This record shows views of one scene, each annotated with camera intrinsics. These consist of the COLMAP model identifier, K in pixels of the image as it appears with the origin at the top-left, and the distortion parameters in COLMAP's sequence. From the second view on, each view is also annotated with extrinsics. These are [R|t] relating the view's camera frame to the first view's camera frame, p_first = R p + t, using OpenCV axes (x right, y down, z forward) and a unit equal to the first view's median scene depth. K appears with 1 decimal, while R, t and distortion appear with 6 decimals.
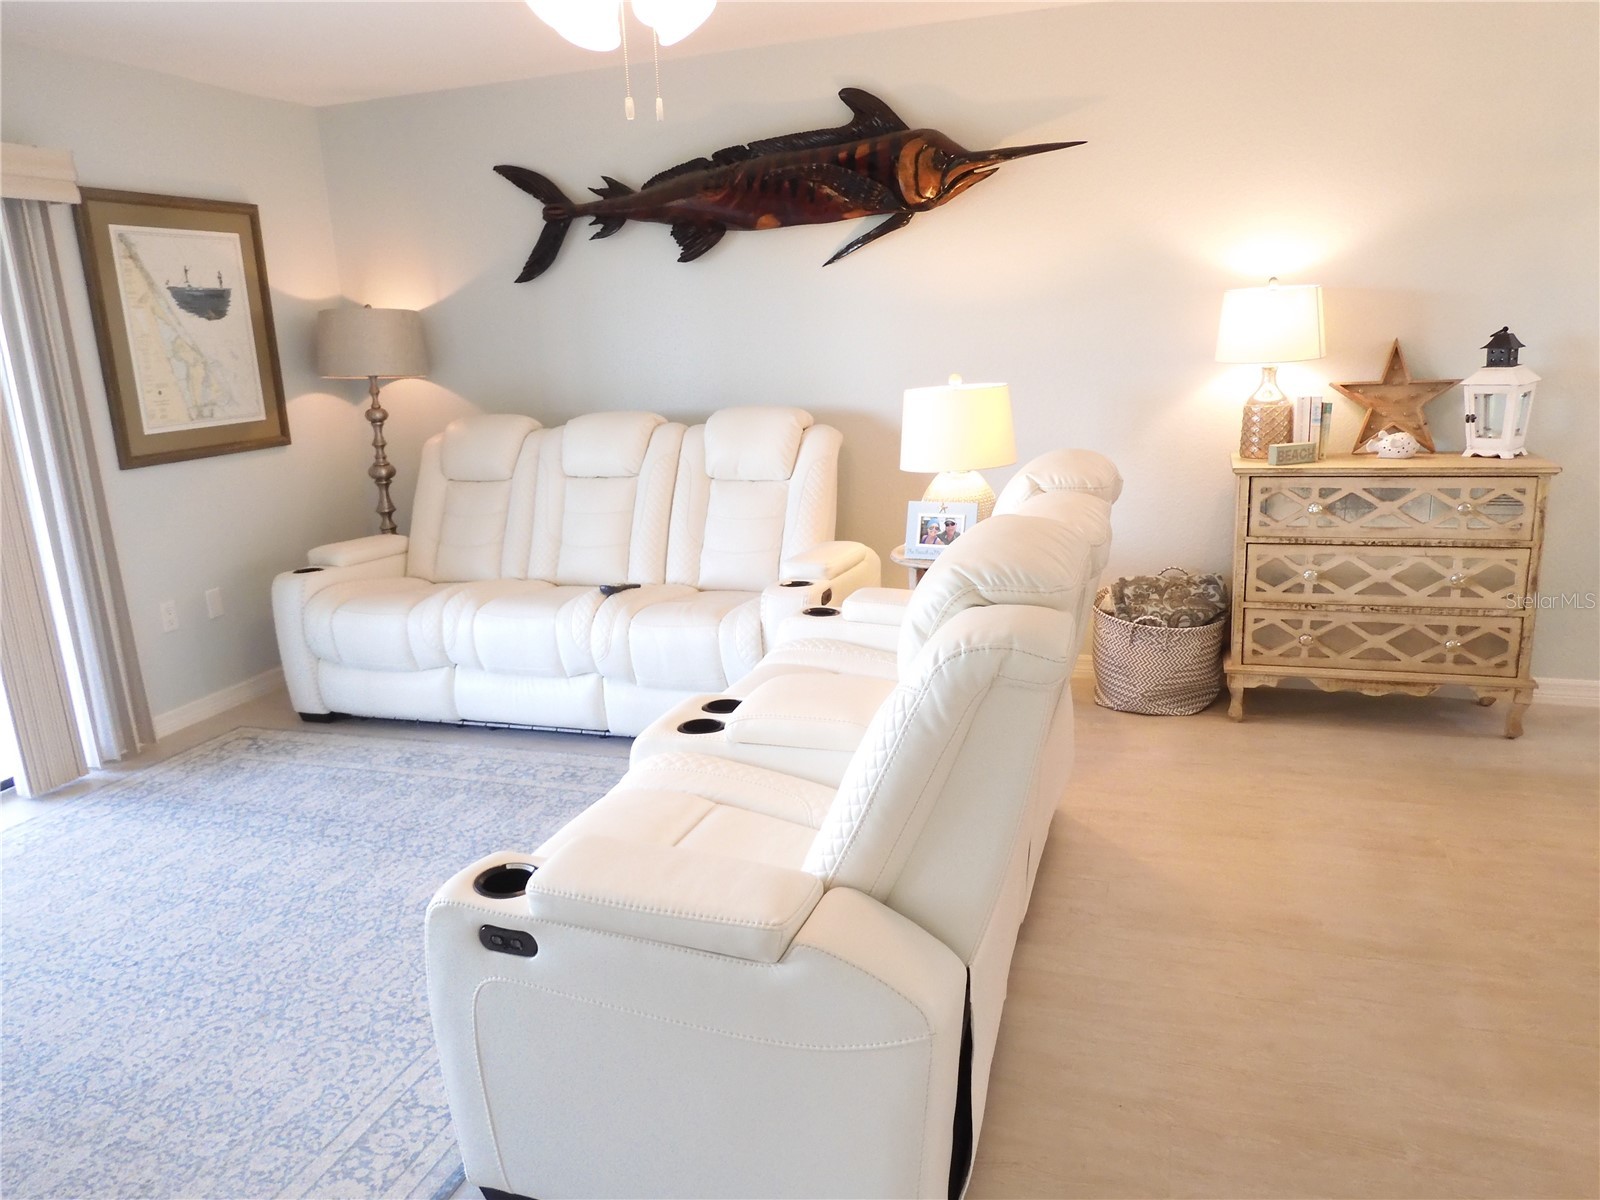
lens RADIAL K [[1139.6, 0, 800.0], [0, 1139.6, 600.0], [0, 0, 1]] dist [0.001256, -0.002129]
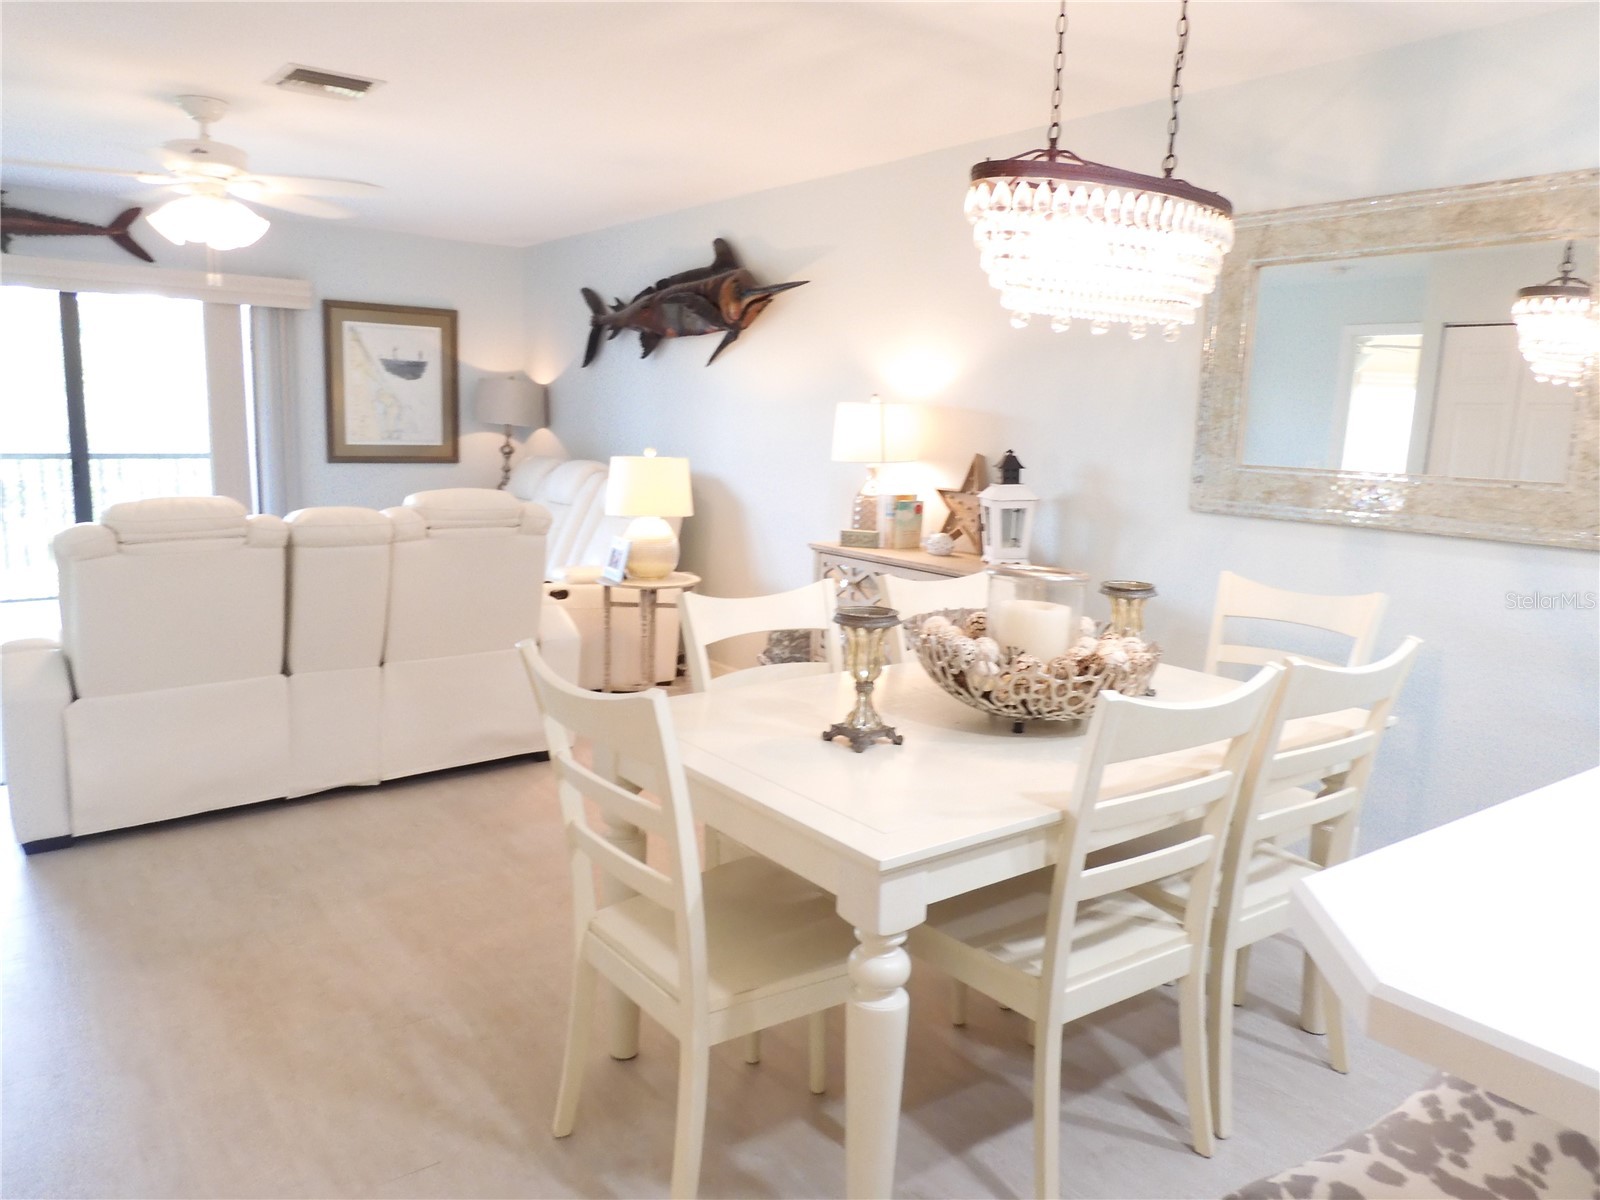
lens RADIAL K [[1139.6, 0, 800.0], [0, 1139.6, 600.0], [0, 0, 1]] dist [0.001256, -0.002129]
pose [[0.824971, 0.162352, -0.541354, 0.877231], [-0.201666, 0.979360, -0.013610, -0.031021], [0.527971, 0.120401, 0.840684, -0.026208]]
